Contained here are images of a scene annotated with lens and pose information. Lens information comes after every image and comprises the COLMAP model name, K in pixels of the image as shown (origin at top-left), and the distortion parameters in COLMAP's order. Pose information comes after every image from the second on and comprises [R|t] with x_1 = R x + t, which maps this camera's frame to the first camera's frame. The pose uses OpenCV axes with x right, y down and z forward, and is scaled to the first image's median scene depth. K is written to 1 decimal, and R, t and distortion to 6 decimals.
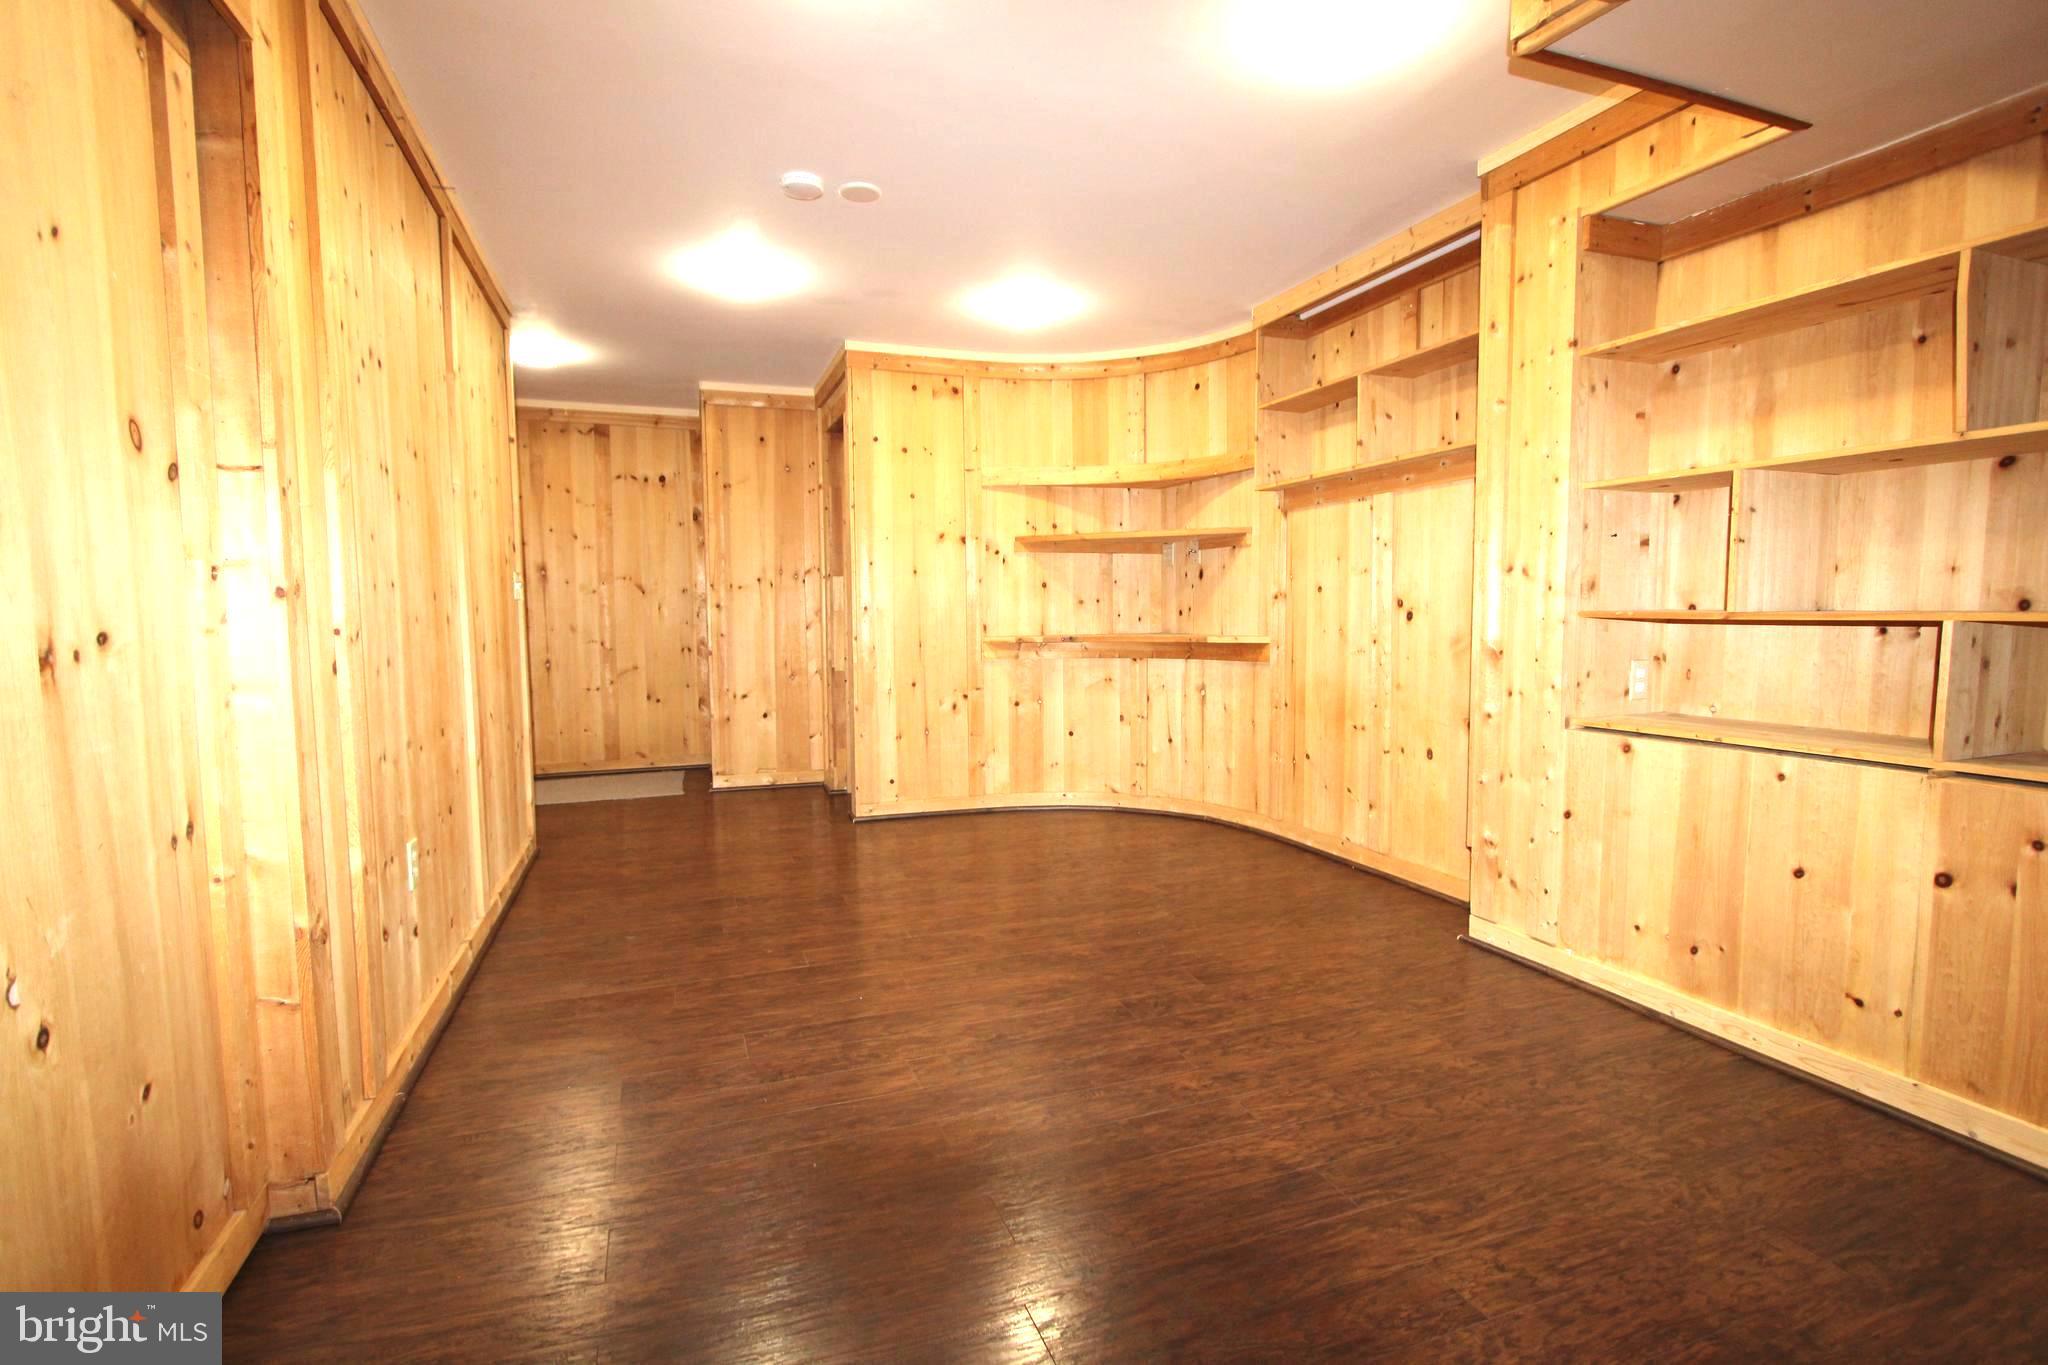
lens RADIAL K [[941.4, 0, 1024.0], [0, 941.4, 682.5], [0, 0, 1]] dist [-0.016236, 0.000520]
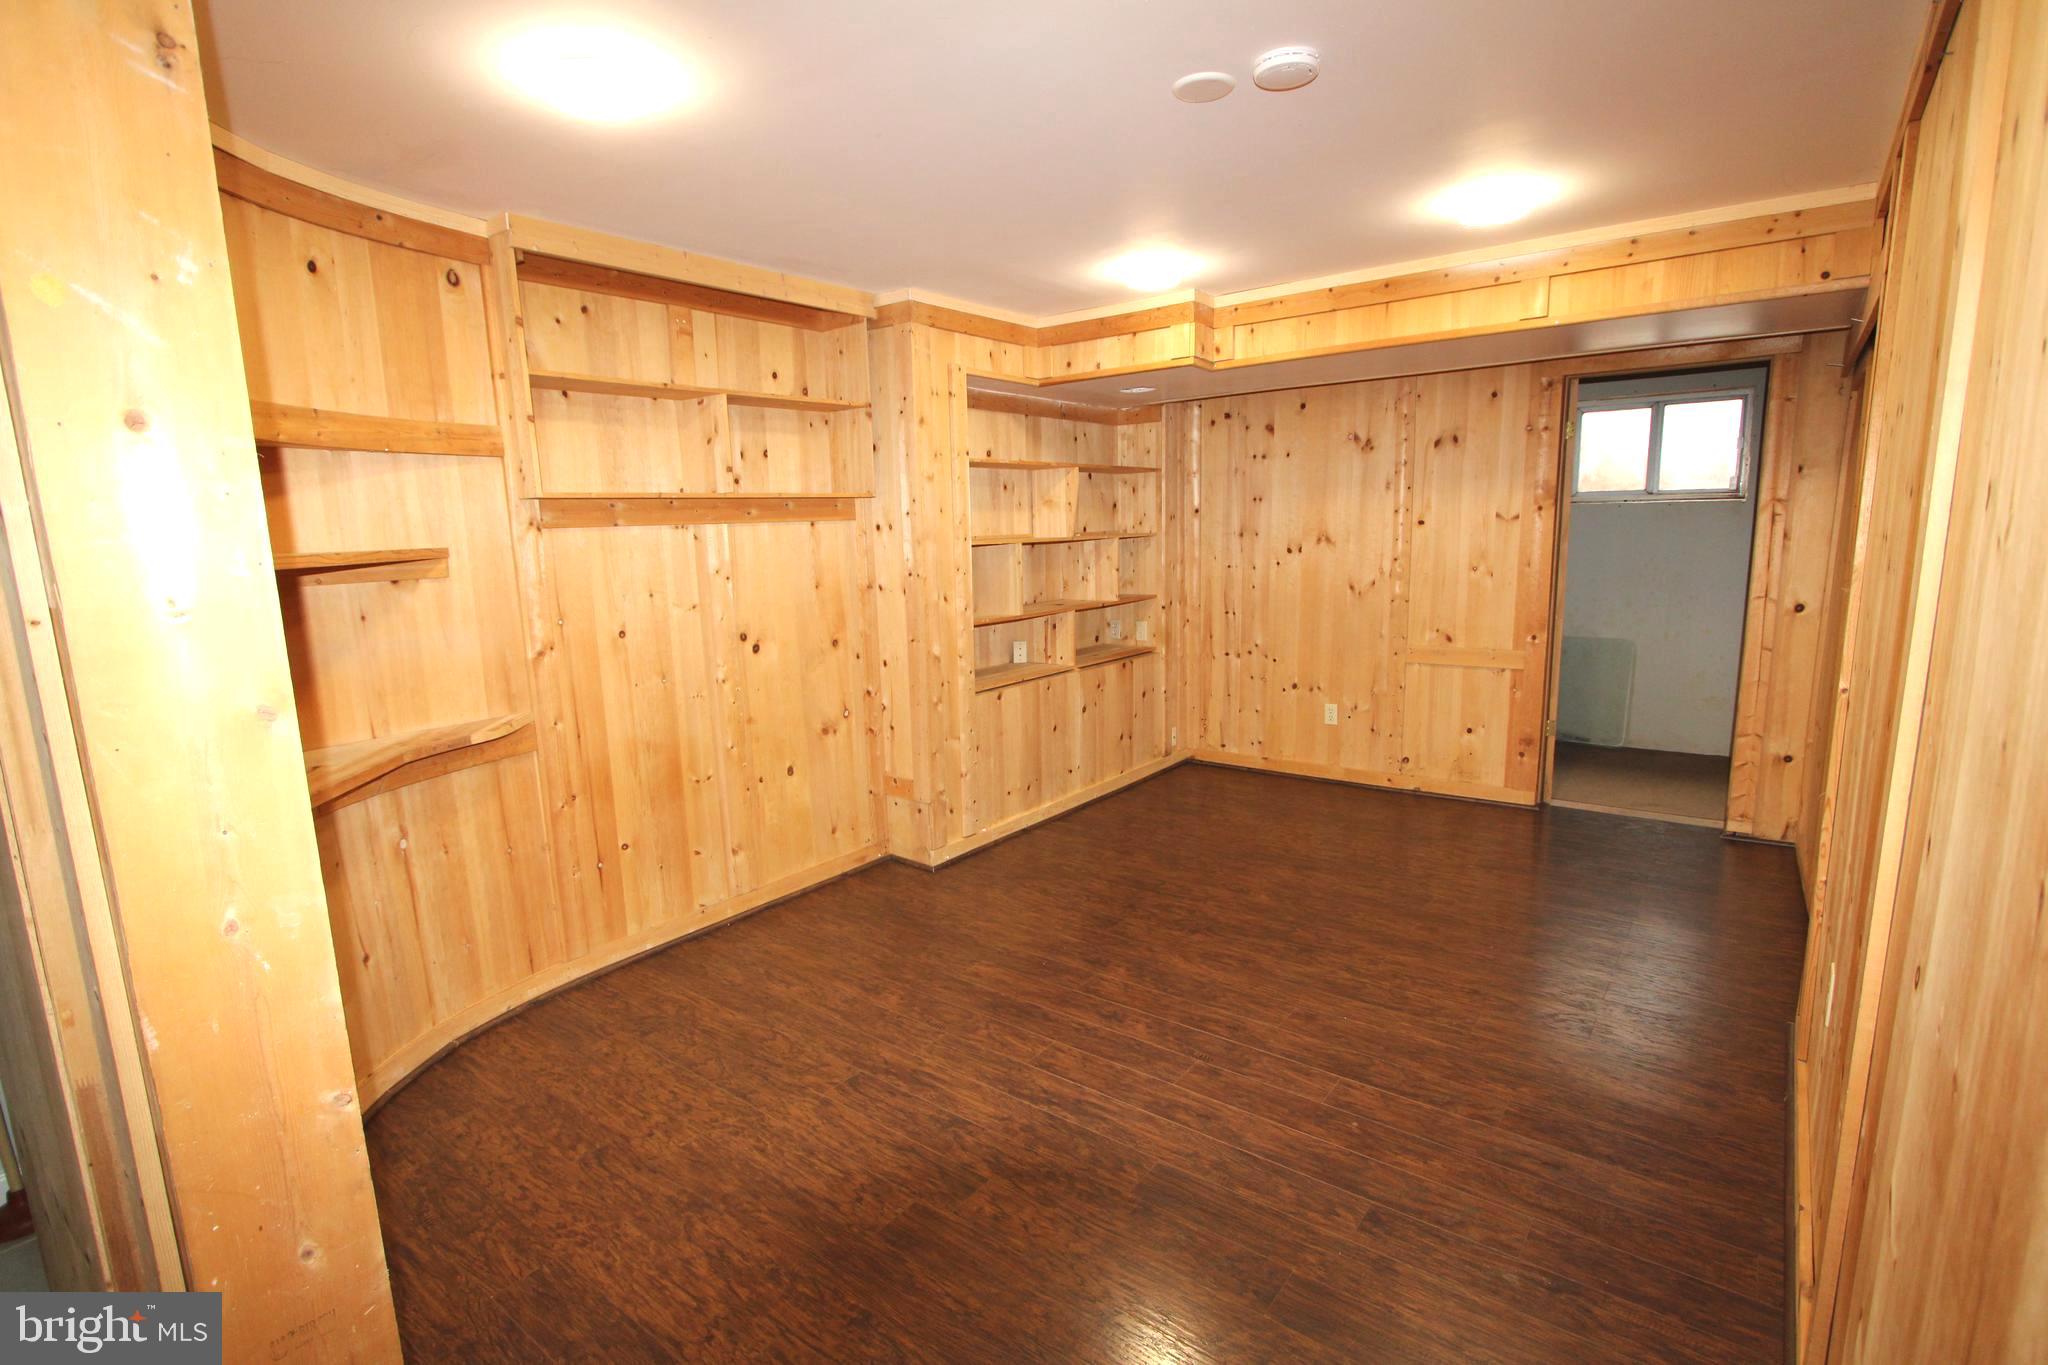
lens RADIAL K [[941.4, 0, 1024.0], [0, 941.4, 682.5], [0, 0, 1]] dist [-0.016236, 0.000520]
pose [[-0.507849, -0.121485, 0.852837, -0.731239], [0.097981, 0.975435, 0.197295, -0.248695], [-0.855856, 0.183758, -0.483470, 1.503596]]
